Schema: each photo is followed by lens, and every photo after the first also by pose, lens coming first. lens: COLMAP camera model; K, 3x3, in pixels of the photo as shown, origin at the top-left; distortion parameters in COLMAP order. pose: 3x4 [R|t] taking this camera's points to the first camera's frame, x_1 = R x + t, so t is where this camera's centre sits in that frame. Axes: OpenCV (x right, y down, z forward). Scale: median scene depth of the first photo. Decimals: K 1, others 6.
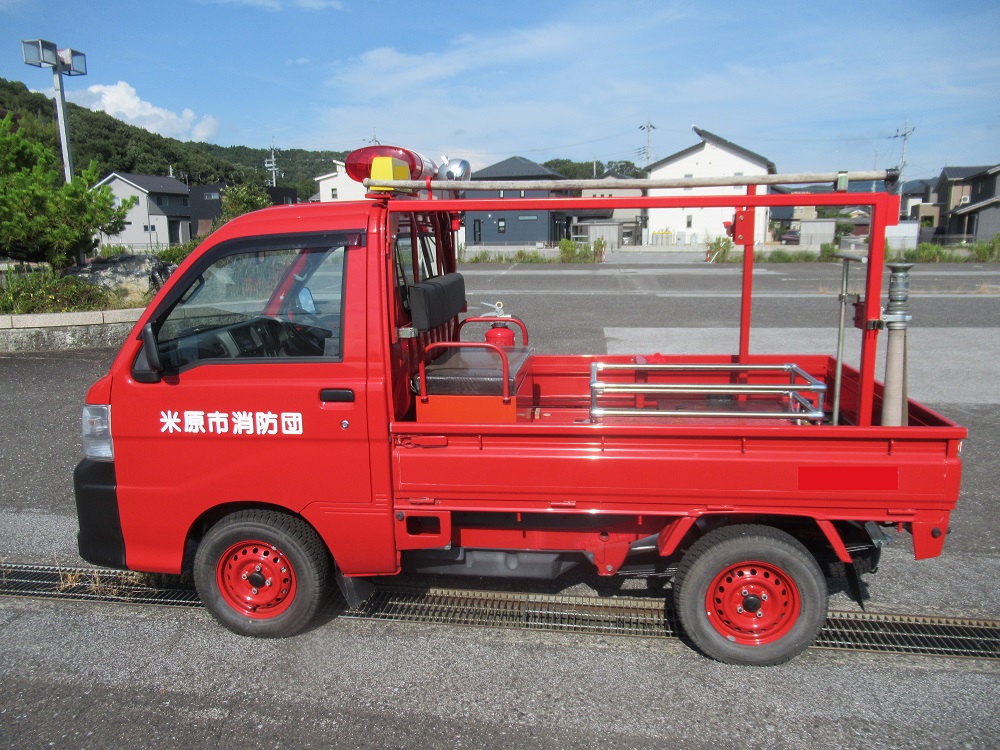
lens RADIAL K [[736.9, 0, 502.3], [0, 736.9, 373.5], [0, 0, 1]] dist [-0.004443, -0.002869]
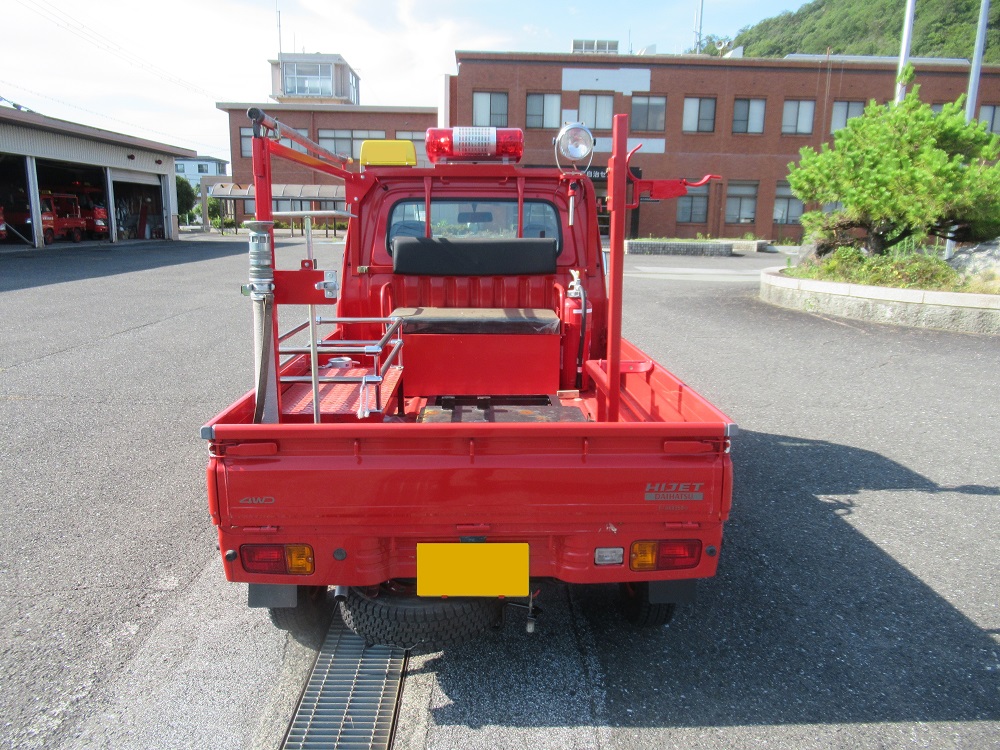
lens RADIAL K [[735.6, 0, 500.0], [0, 735.6, 375.0], [0, 0, 1]] dist [-0.006709, -0.004436]
pose [[0.141120, 0.215291, -0.966300, 0.350590], [-0.194349, 0.963099, 0.186195, -0.047341], [0.970728, 0.161524, 0.177754, 0.280753]]
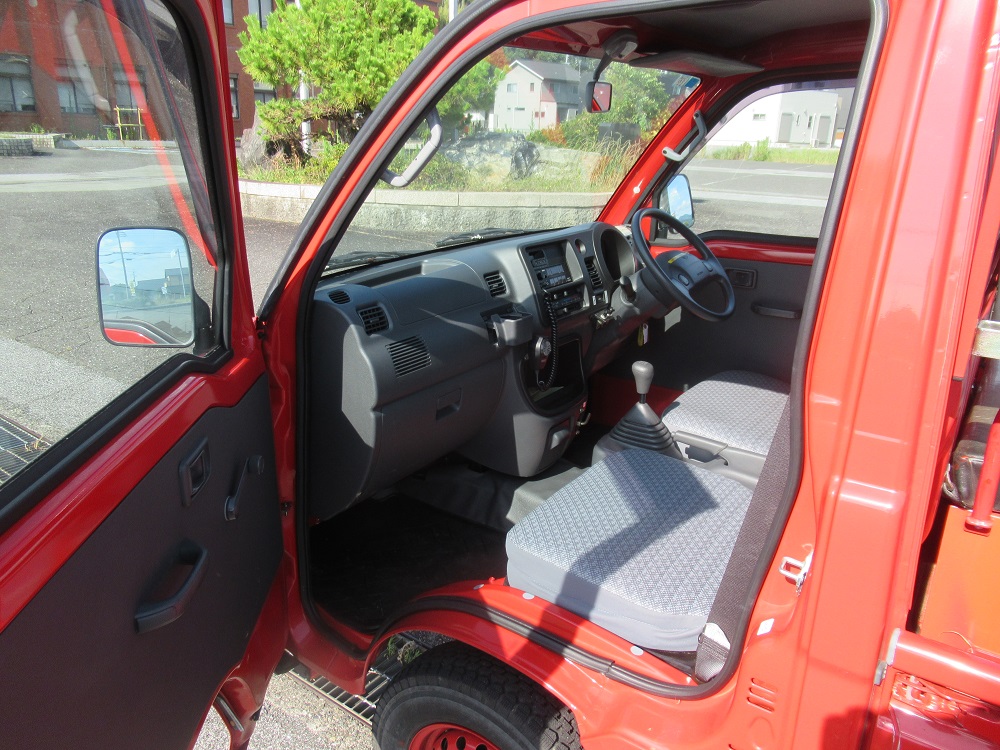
lens RADIAL K [[736.9, 0, 502.3], [0, 736.9, 373.5], [0, 0, 1]] dist [-0.004443, -0.002869]
pose [[0.880926, 0.182817, -0.436518, -0.049669], [-0.122726, 0.979068, 0.162372, -0.018588], [0.457065, -0.089465, 0.884922, 0.184427]]
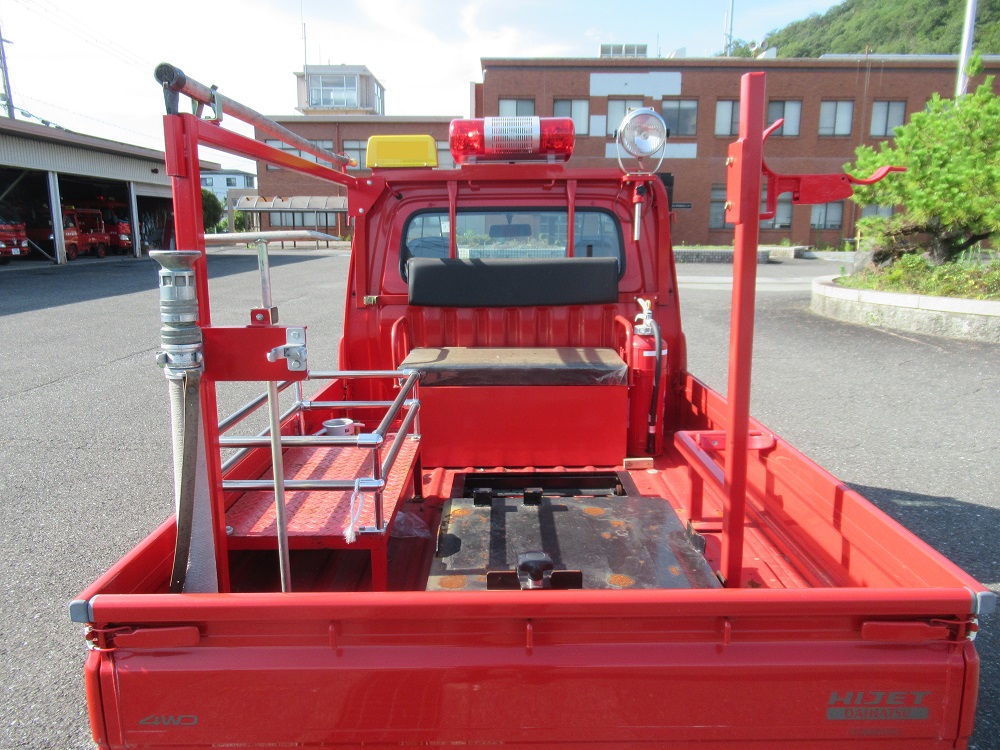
lens RADIAL K [[736.9, 0, 502.3], [0, 736.9, 373.5], [0, 0, 1]] dist [-0.004443, -0.002869]
pose [[0.110009, 0.200901, -0.973415, 0.265511], [-0.180878, 0.967052, 0.179146, -0.049770], [0.977334, 0.156361, 0.142723, 0.284761]]
